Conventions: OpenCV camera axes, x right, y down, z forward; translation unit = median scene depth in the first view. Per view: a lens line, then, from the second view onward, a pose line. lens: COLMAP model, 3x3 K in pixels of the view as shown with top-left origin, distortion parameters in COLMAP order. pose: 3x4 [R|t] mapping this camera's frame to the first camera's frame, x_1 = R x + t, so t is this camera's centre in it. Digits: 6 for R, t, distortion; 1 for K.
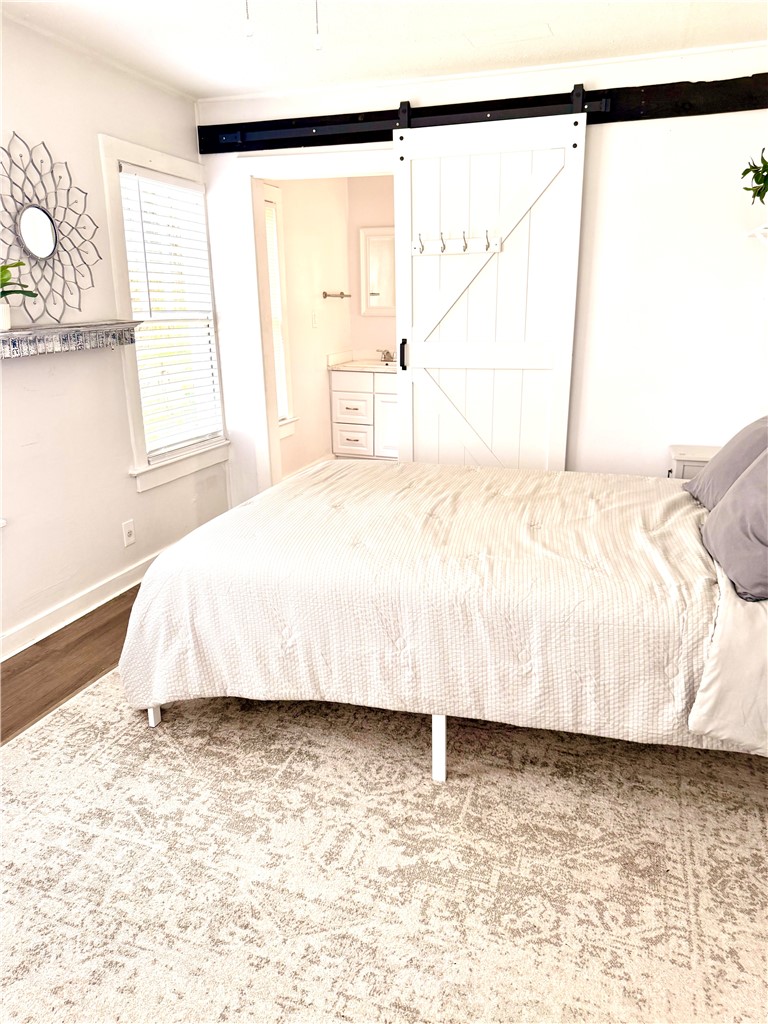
lens RADIAL K [[723.1, 0, 378.4], [0, 723.1, 519.2], [0, 0, 1]] dist [0.069234, -0.087434]
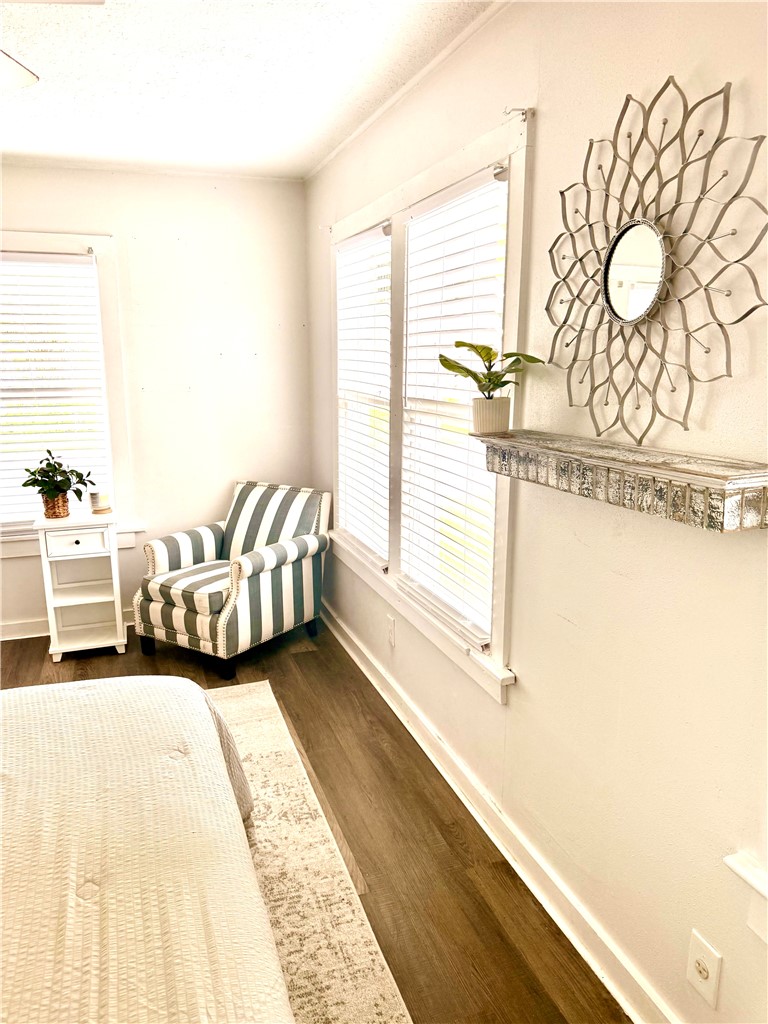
lens RADIAL K [[723.1, 0, 378.4], [0, 723.1, 519.2], [0, 0, 1]] dist [0.069234, -0.087434]
pose [[-0.781912, 0.138972, -0.607701, 0.014925], [-0.175234, 0.886529, 0.428204, -0.420452], [0.598253, 0.441308, -0.668835, 1.295238]]
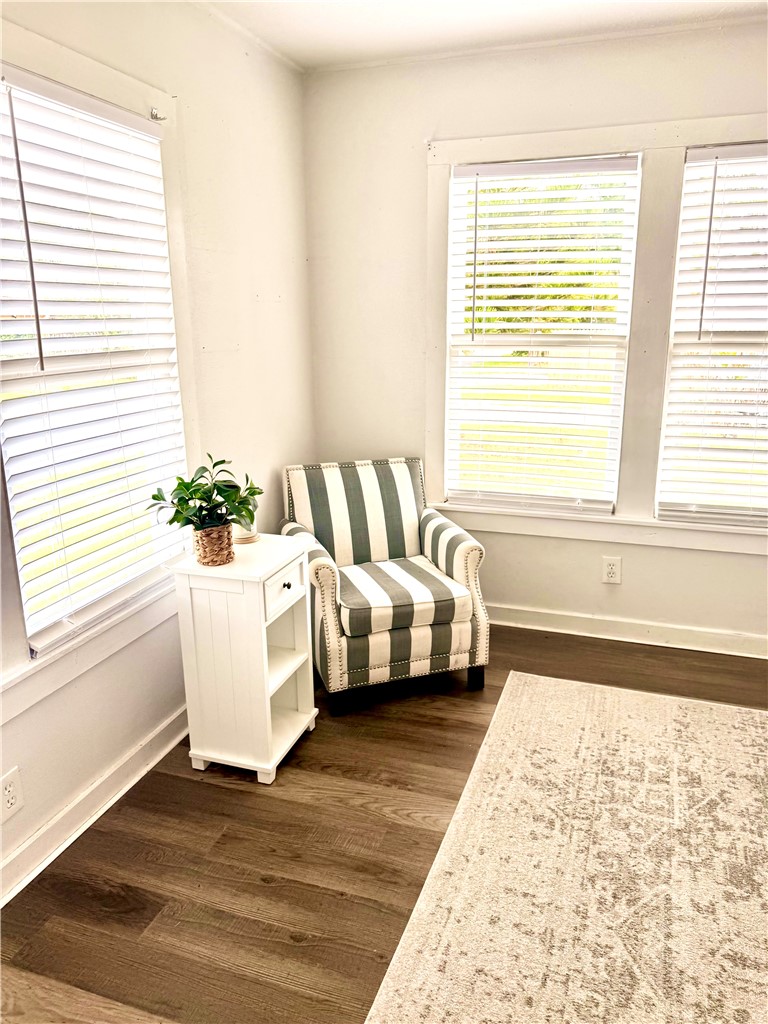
lens RADIAL K [[707.6, 0, 384.0], [0, 707.6, 512.0], [0, 0, 1]] dist [-0.000929, -0.008449]
pose [[-0.001388, 0.263424, -0.964679, 0.374260], [-0.279255, 0.926200, 0.253318, -0.077632], [0.960216, 0.269743, 0.072277, 0.244558]]
